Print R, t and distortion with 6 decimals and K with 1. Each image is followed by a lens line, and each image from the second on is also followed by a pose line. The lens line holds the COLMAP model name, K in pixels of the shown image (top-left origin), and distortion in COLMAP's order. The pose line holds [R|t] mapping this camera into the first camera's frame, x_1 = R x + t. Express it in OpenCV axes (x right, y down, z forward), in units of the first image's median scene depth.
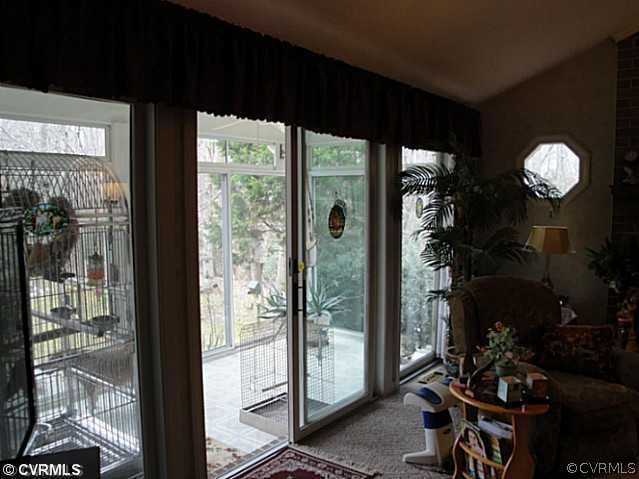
lens RADIAL K [[525.1, 0, 319.5], [0, 525.1, 239.5], [0, 0, 1]] dist [-0.174771, 0.167285]
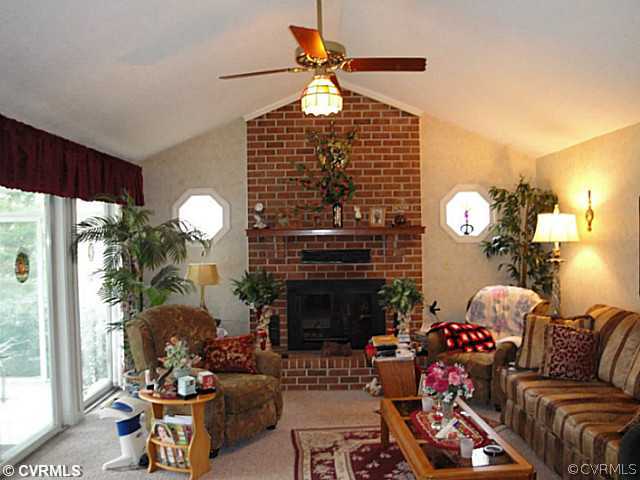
lens RADIAL K [[526.0, 0, 320.0], [0, 526.0, 240.0], [0, 0, 1]] dist [-0.174771, 0.167285]
pose [[0.791264, -0.019951, 0.611150, -0.115619], [0.067905, 0.996153, -0.055397, 0.009440], [-0.607693, 0.085334, 0.789574, -0.213950]]
